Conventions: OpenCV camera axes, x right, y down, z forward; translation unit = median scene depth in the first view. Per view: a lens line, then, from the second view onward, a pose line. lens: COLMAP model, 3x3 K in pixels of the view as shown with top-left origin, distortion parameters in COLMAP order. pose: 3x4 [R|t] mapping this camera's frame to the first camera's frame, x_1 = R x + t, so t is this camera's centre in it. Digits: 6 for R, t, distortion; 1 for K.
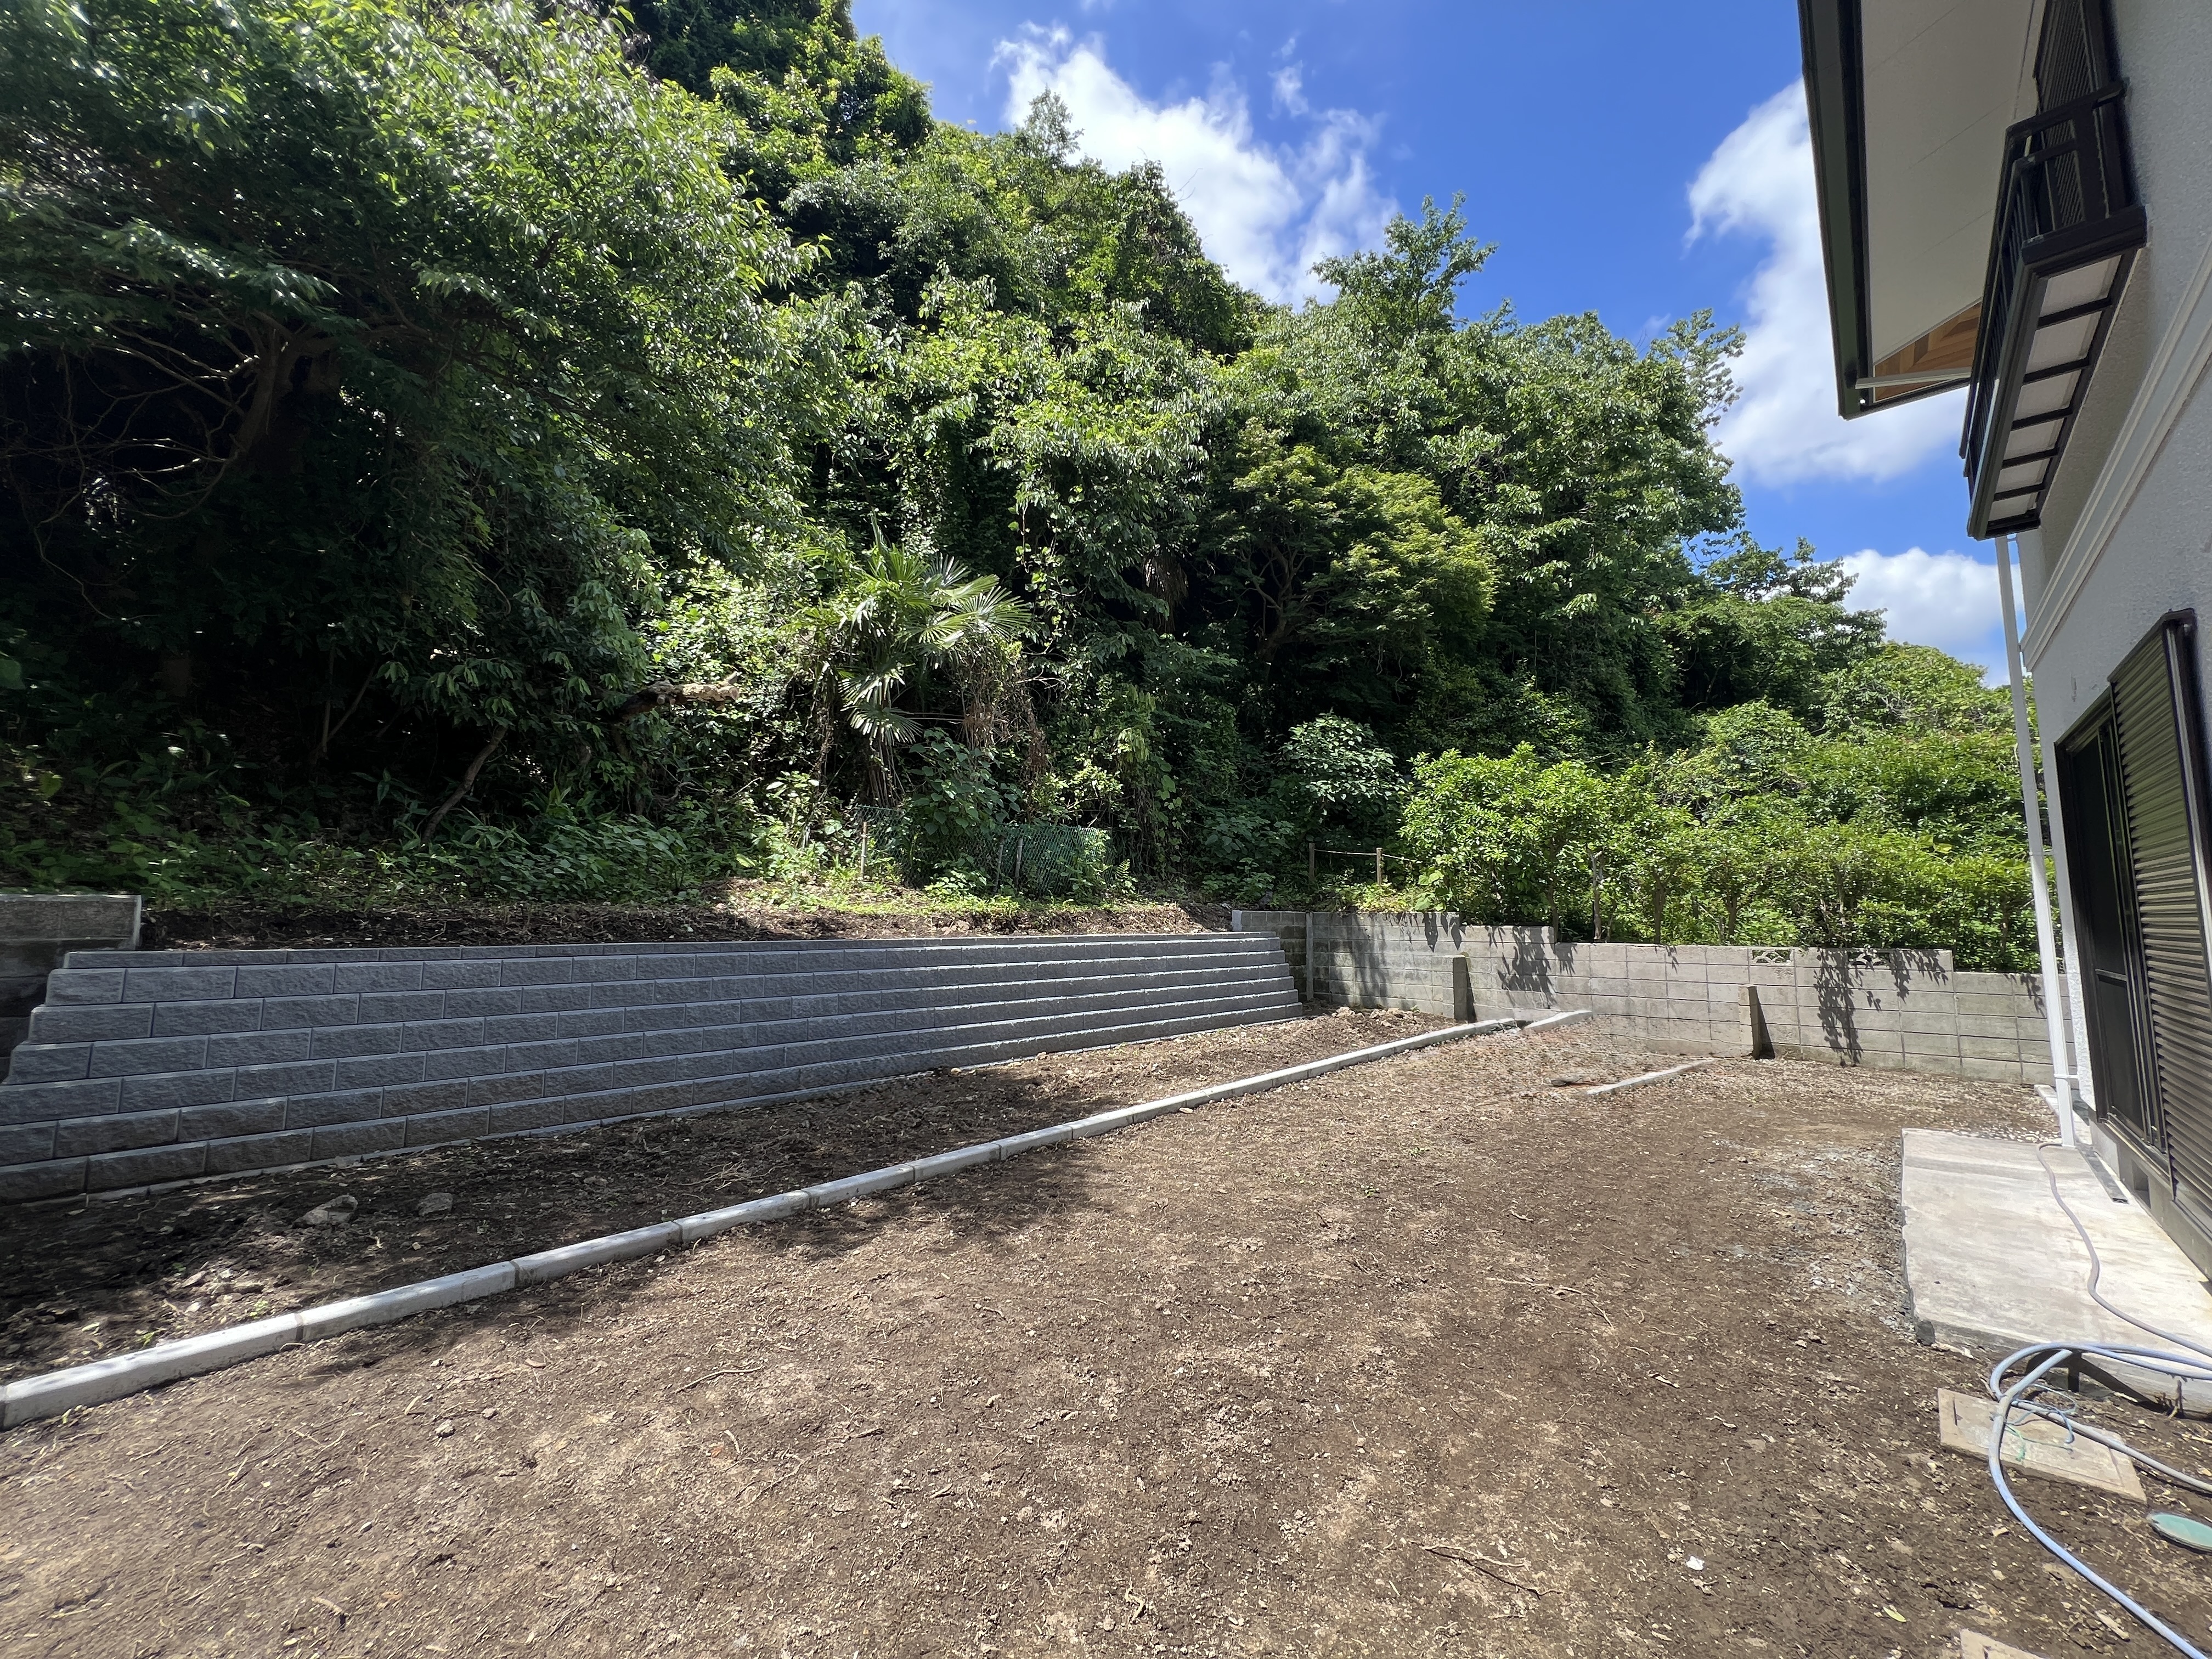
lens RADIAL K [[881.0, 0, 1105.0], [0, 881.0, 832.2], [0, 0, 1]] dist [-0.000730, 0.001371]
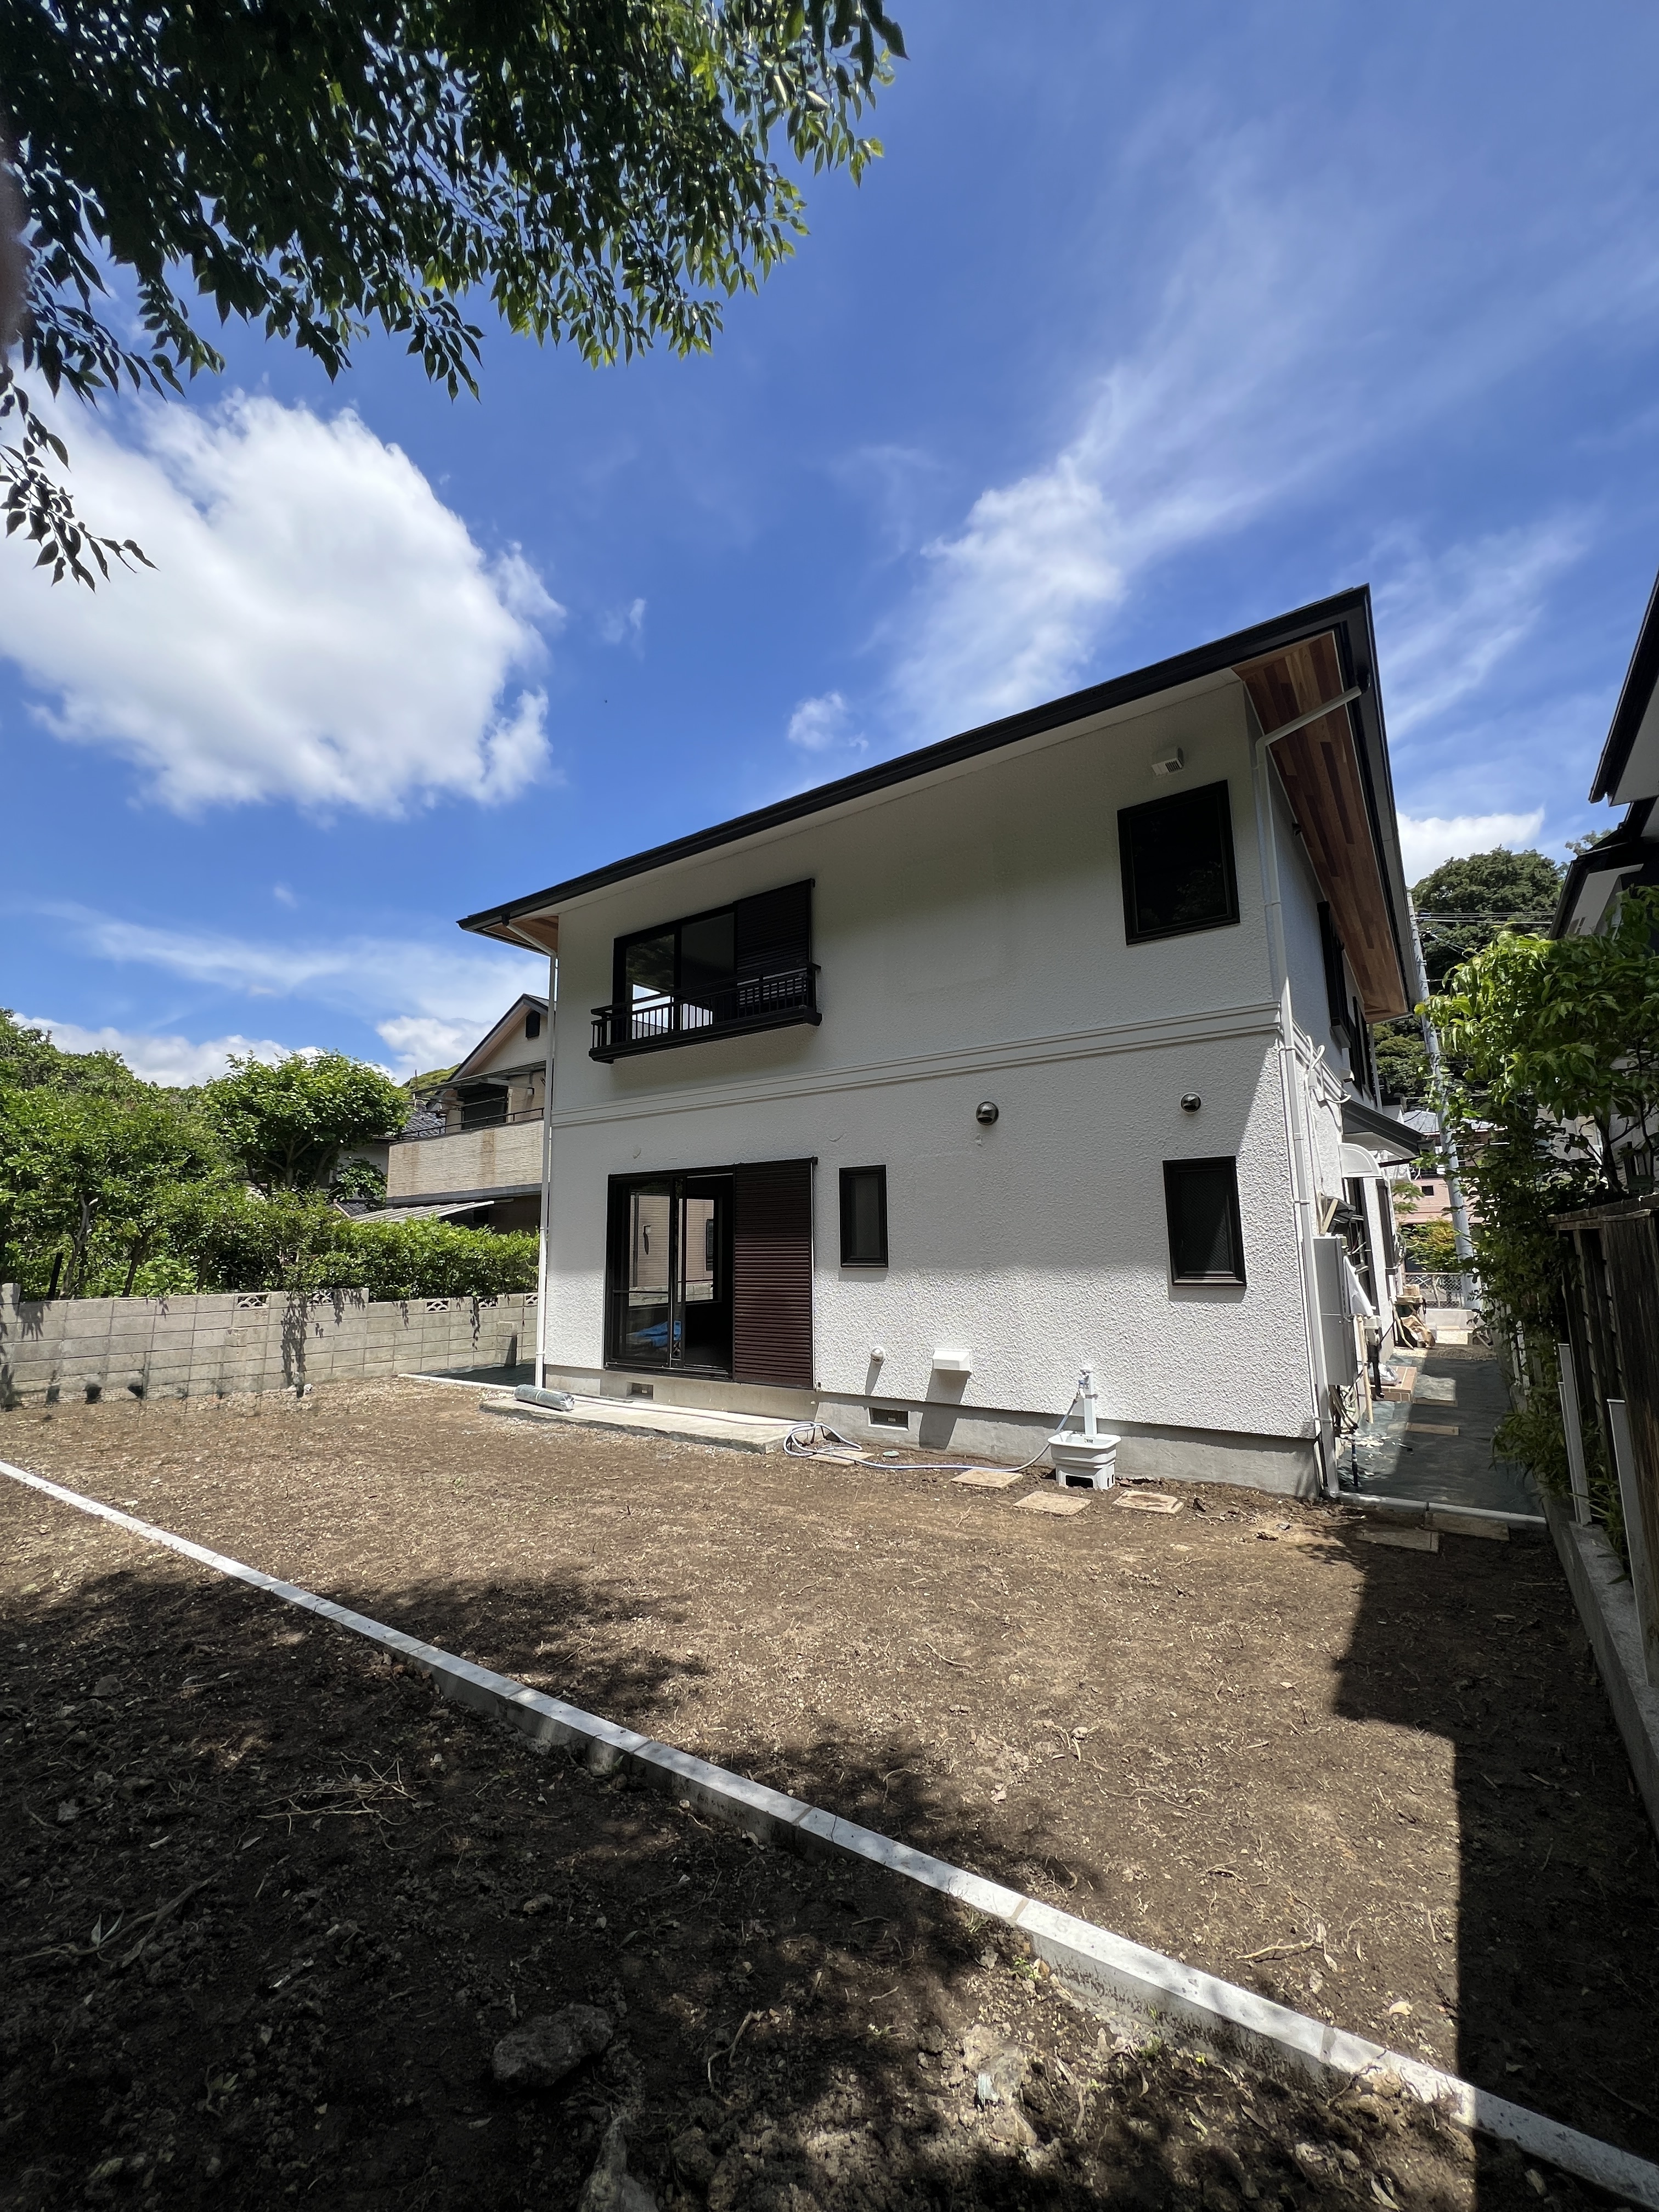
lens RADIAL K [[881.0, 0, 833.8], [0, 881.0, 1106.1], [0, 0, 1]] dist [-0.000730, 0.001371]
pose [[-0.120430, 0.159222, 0.979870, -0.614877], [-0.085225, 0.981751, -0.170003, 0.026825], [-0.989057, -0.103983, -0.104662, 0.475753]]
